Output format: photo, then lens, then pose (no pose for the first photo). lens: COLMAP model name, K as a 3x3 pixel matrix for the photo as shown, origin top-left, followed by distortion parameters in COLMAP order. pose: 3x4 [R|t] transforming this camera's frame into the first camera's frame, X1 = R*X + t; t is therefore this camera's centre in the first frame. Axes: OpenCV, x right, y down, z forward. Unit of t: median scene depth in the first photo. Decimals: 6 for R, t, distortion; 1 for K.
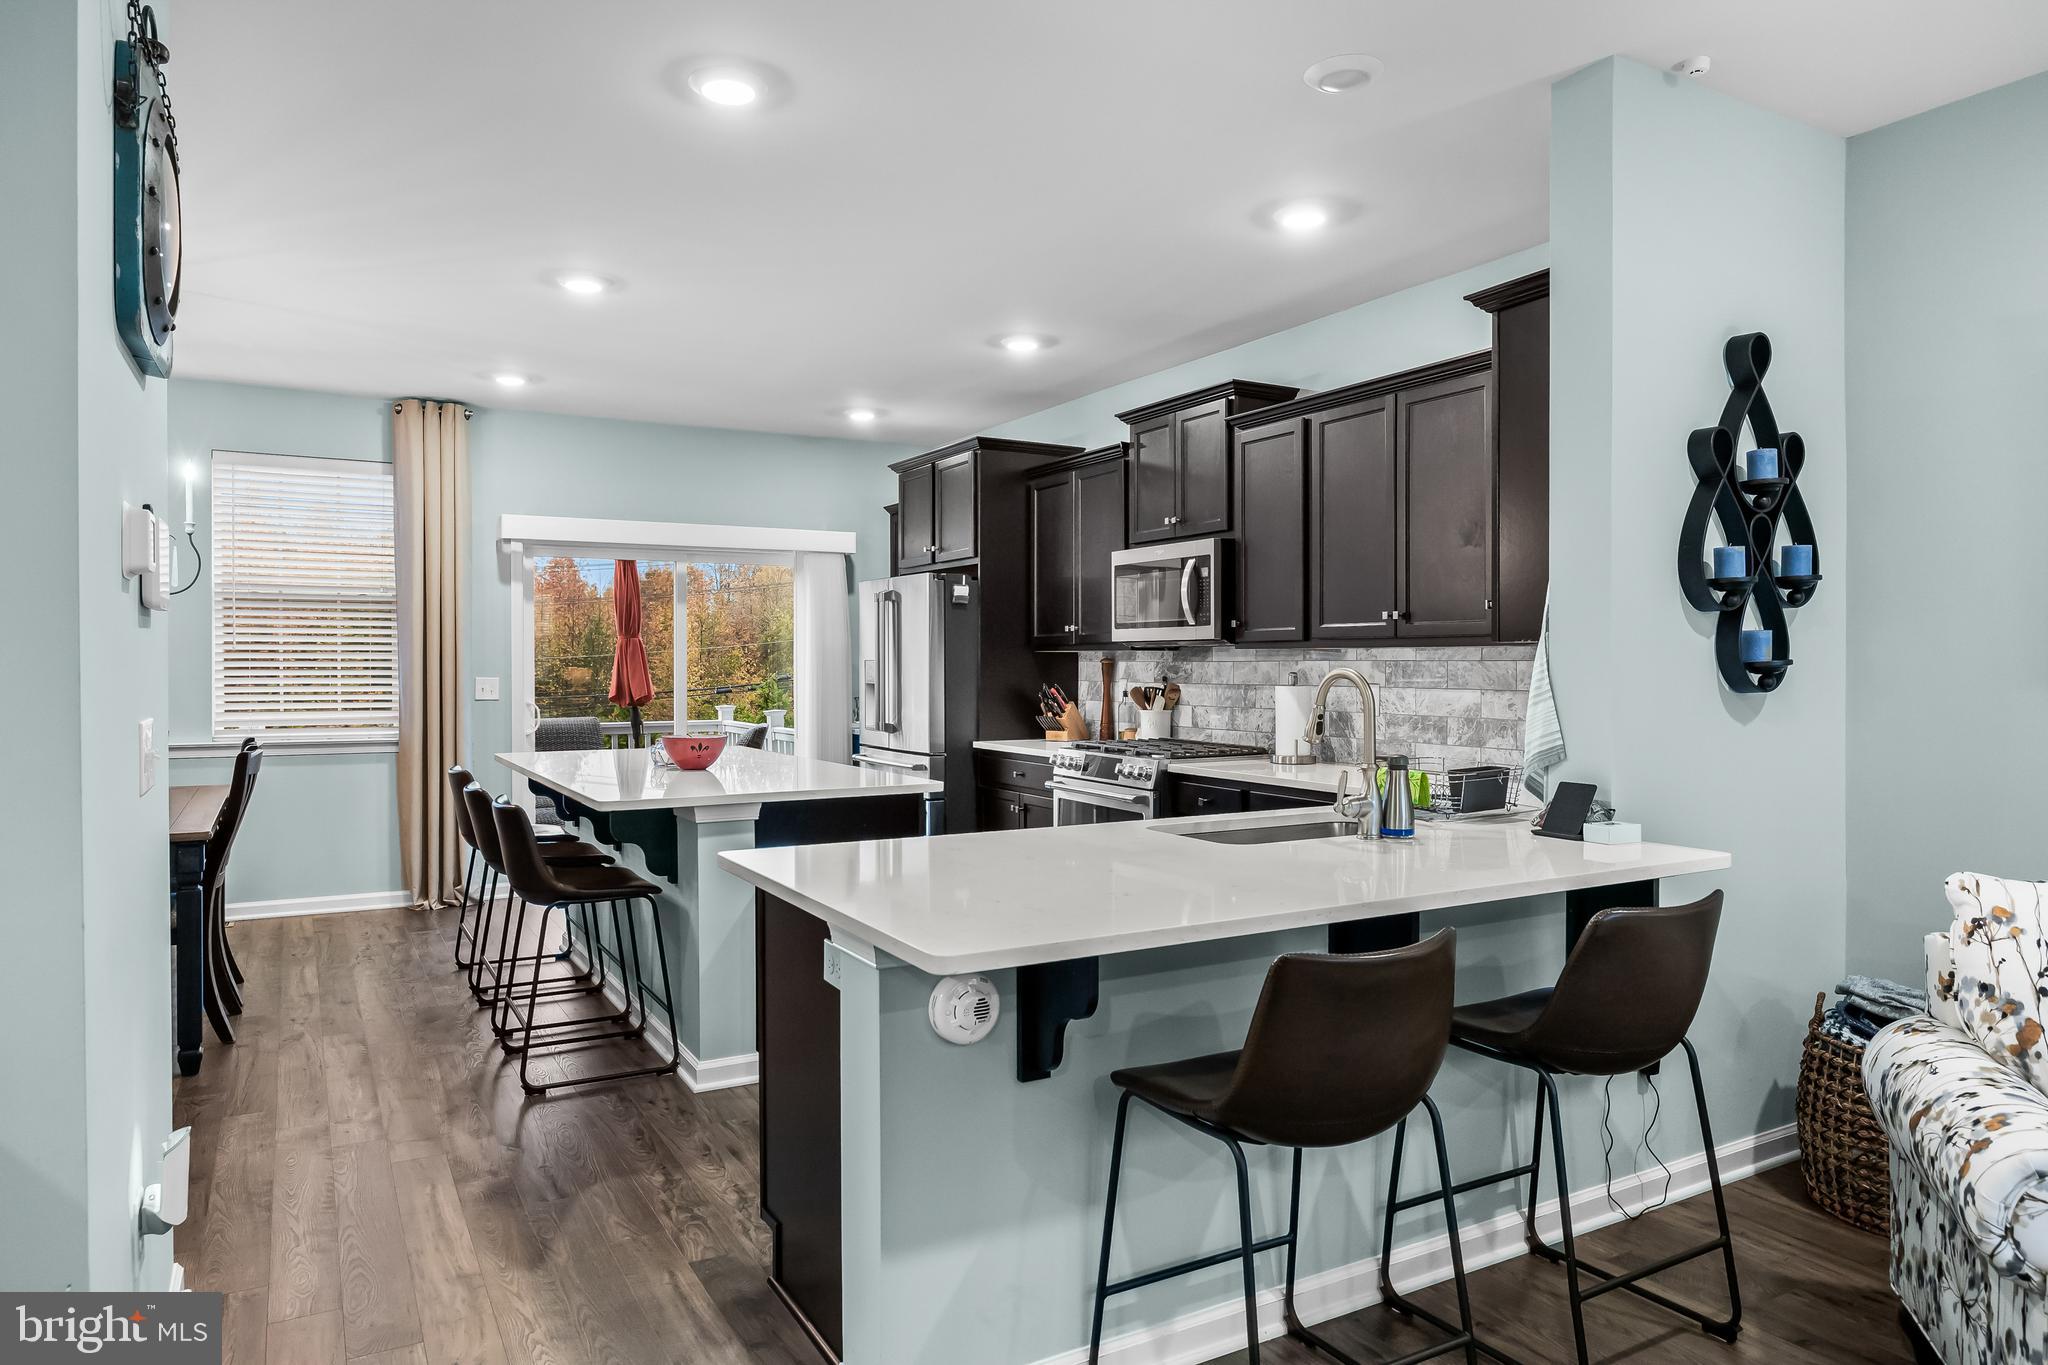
lens RADIAL K [[1288.6, 0, 1024.0], [0, 1288.6, 682.5], [0, 0, 1]] dist [-0.000109, 0.000072]
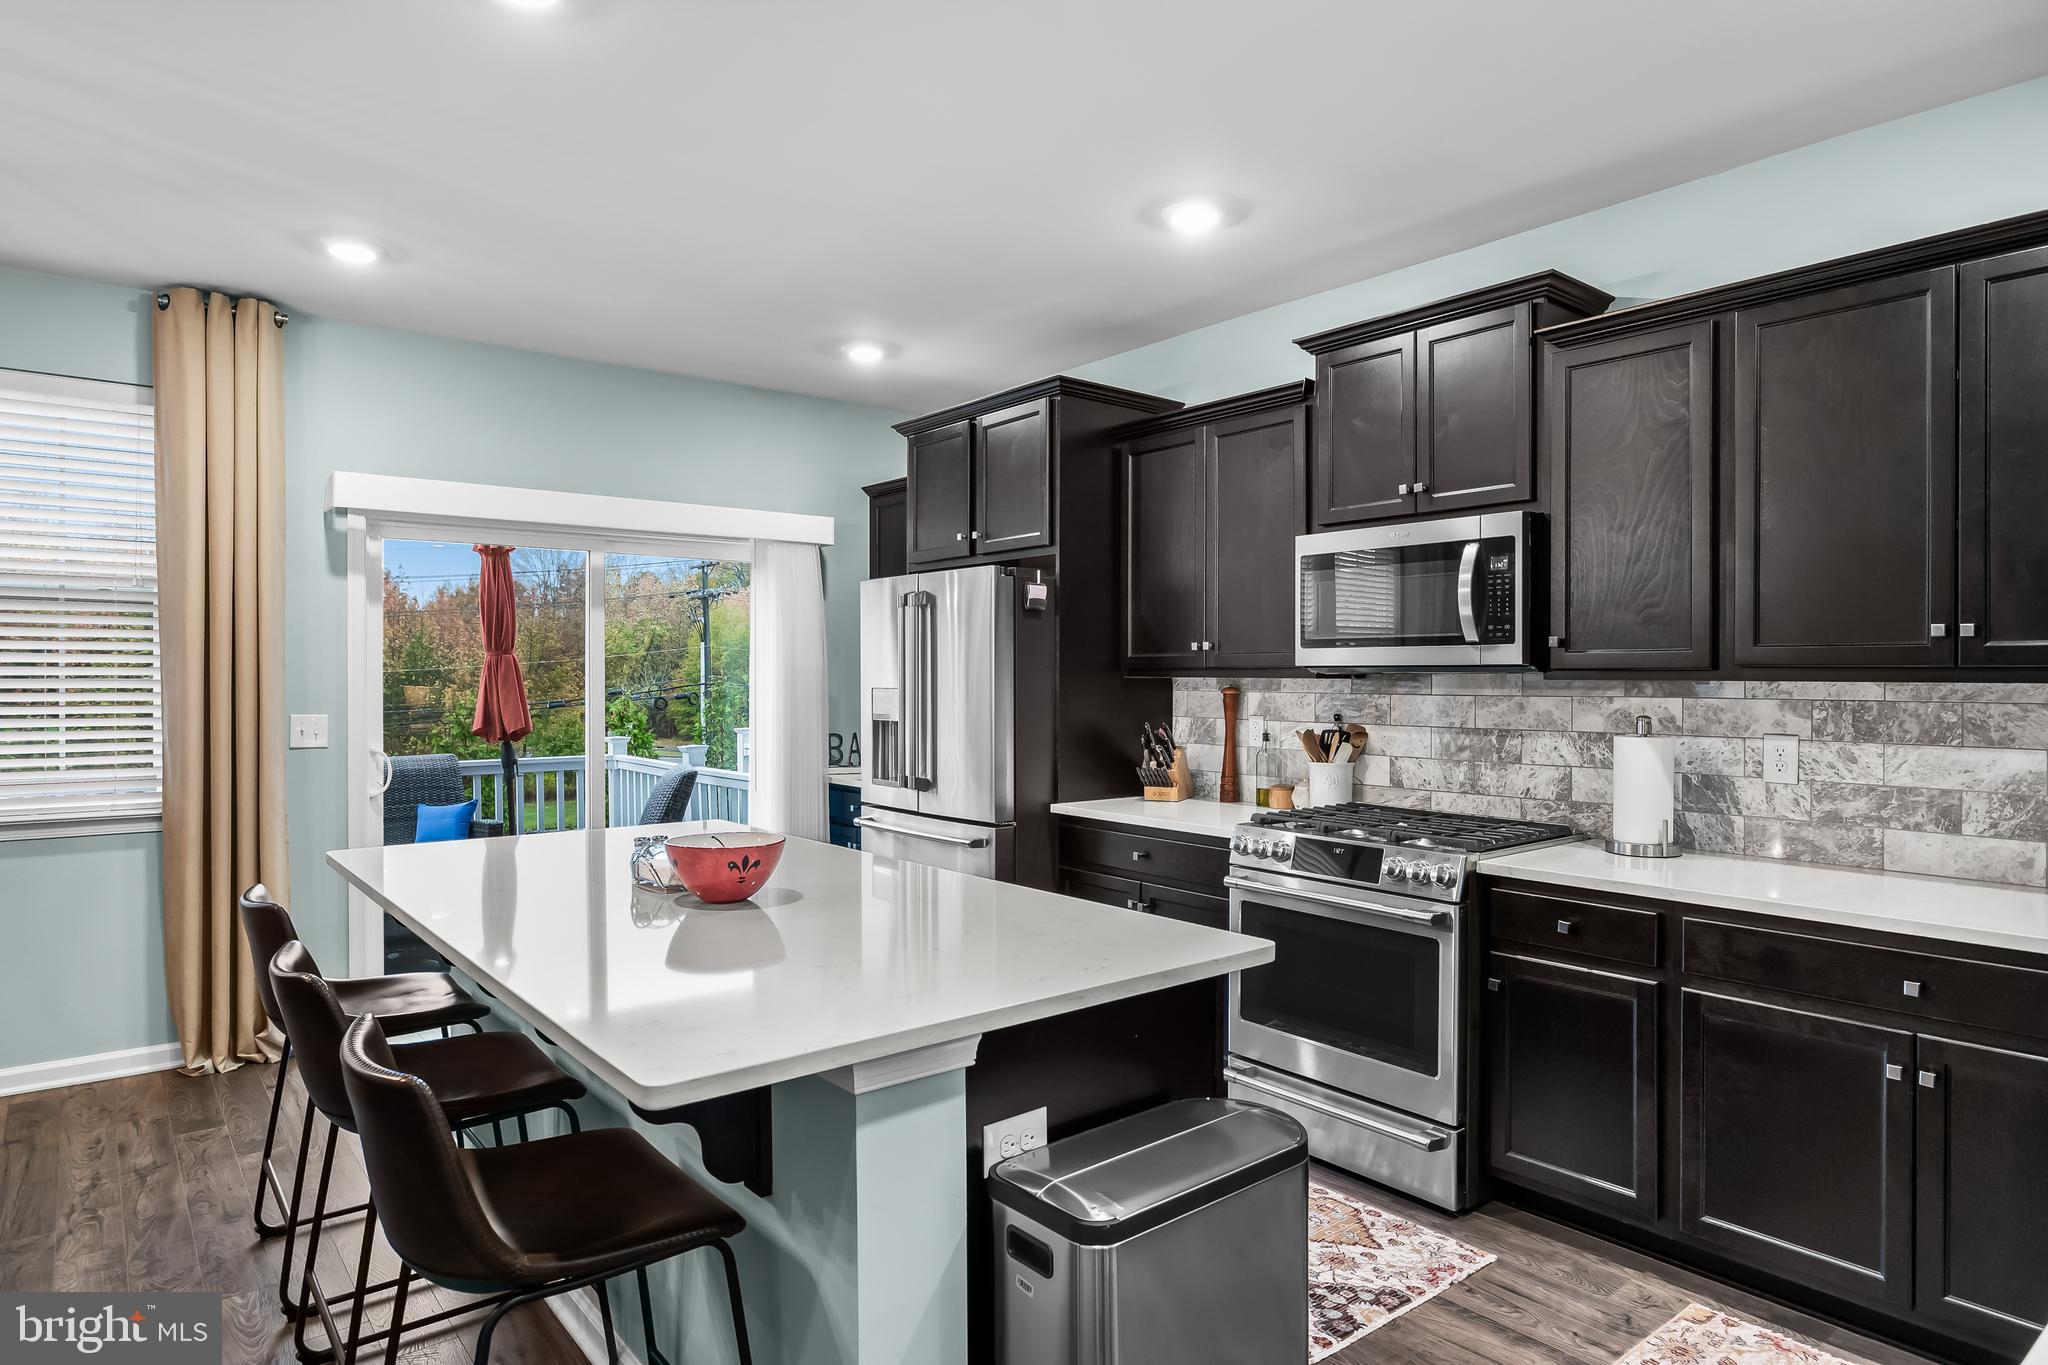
lens RADIAL K [[1167.8, 0, 1024.0], [0, 1167.8, 682.5], [0, 0, 1]] dist [-0.004501, -0.000240]
pose [[0.986605, -0.000807, 0.163124, -0.160803], [0.001913, 0.999976, -0.006621, -0.017282], [-0.163115, 0.006845, 0.986583, 0.368209]]
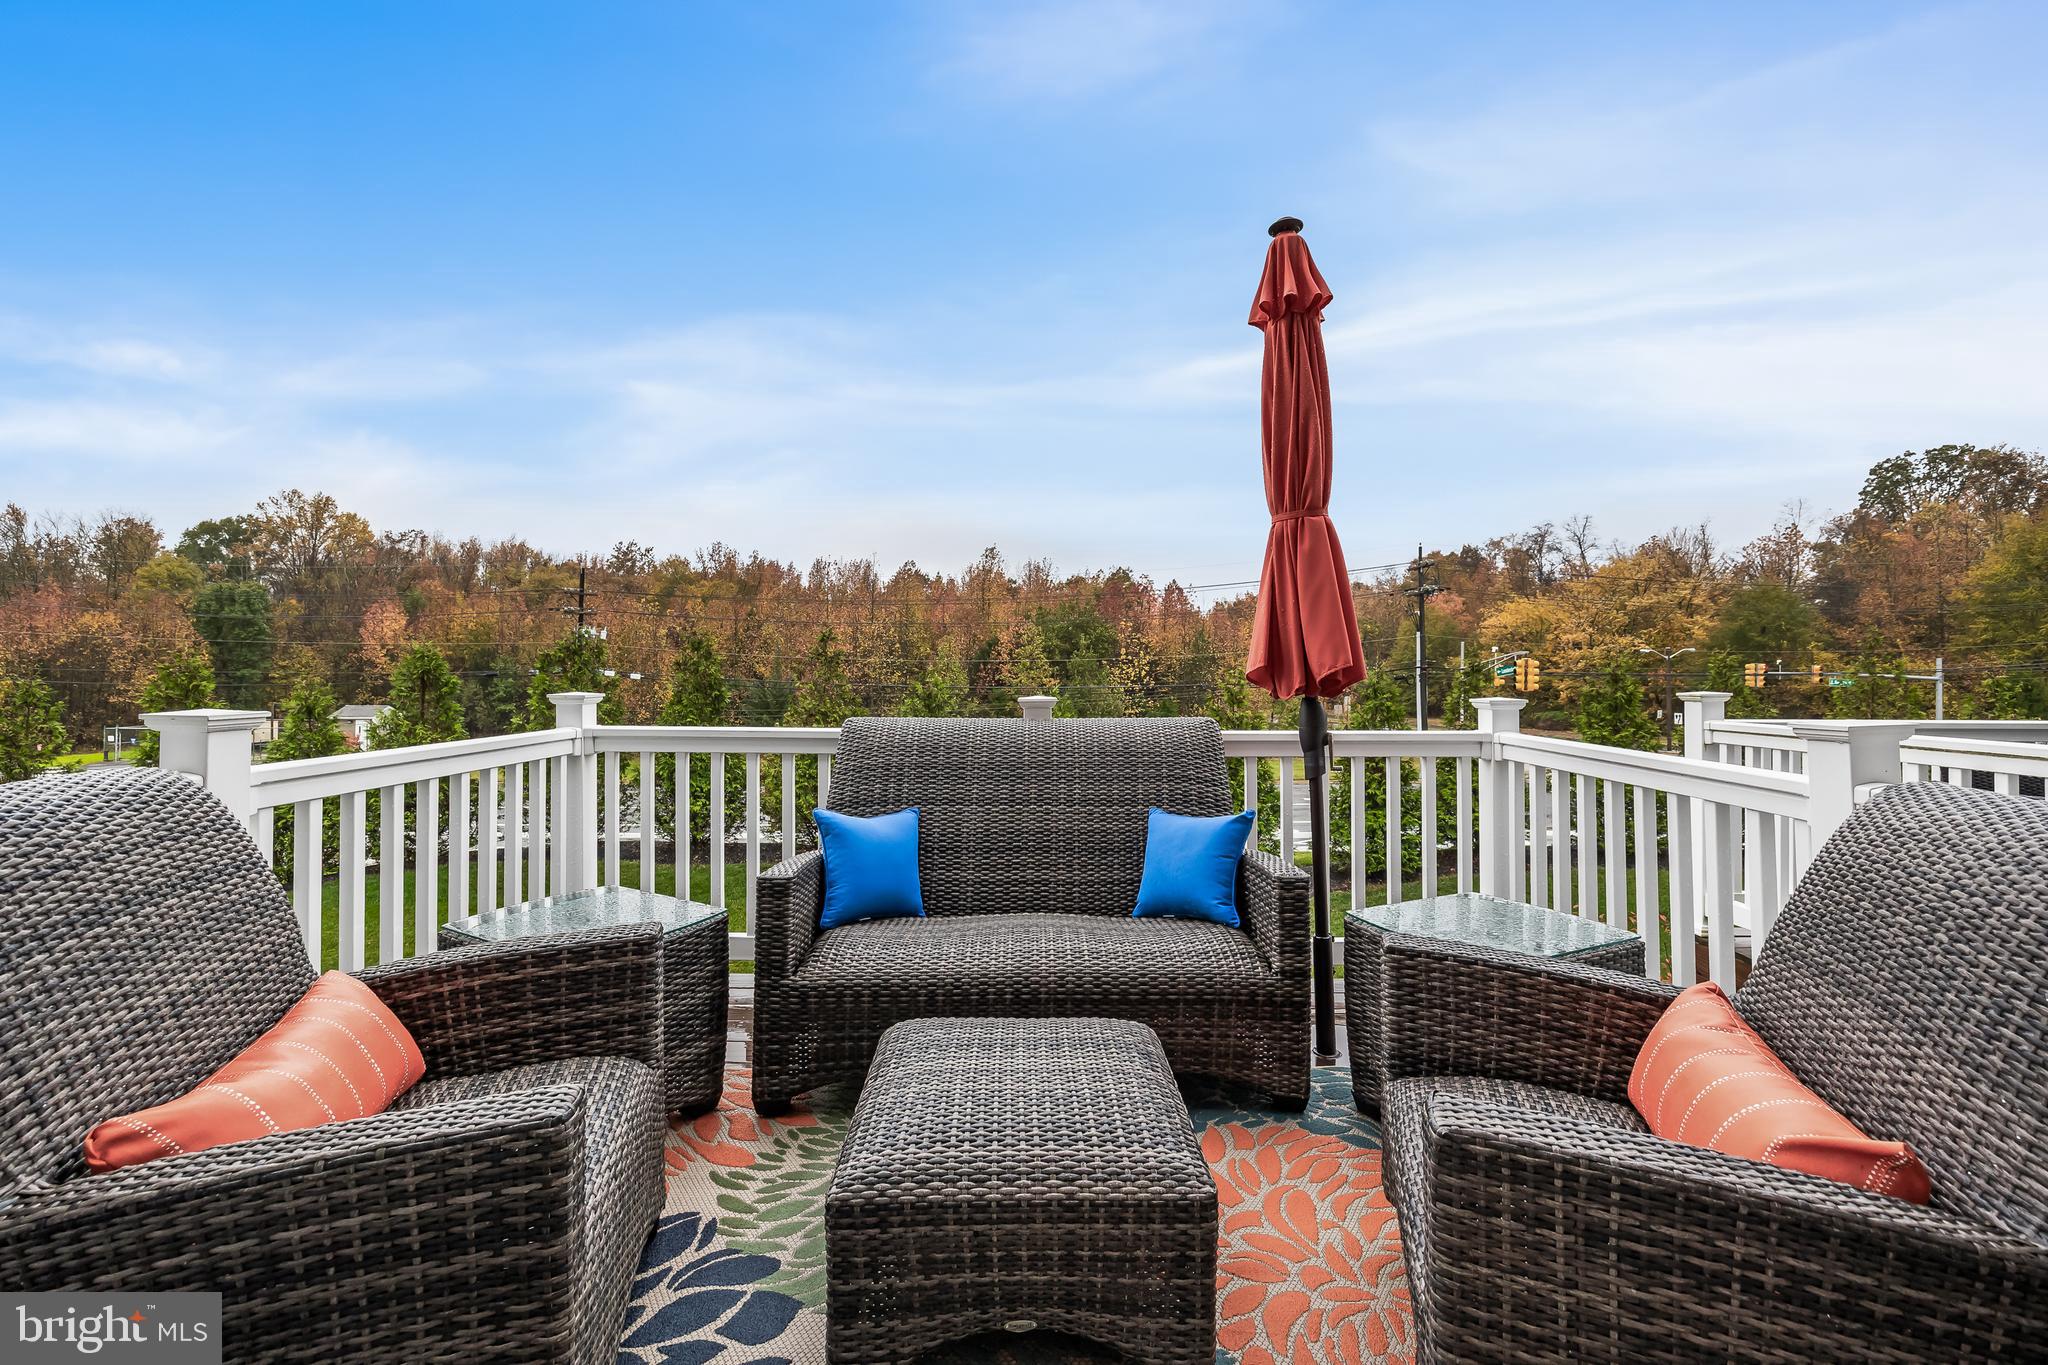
lens RADIAL K [[877.6, 0, 1024.0], [0, 877.6, 682.5], [0, 0, 1]] dist [-0.000012, -0.000013]
pose [[0.870029, 0.006824, -0.492954, -0.365986], [-0.002985, 0.999959, 0.008576, 0.017886], [0.492992, -0.005990, 0.870013, 1.076025]]
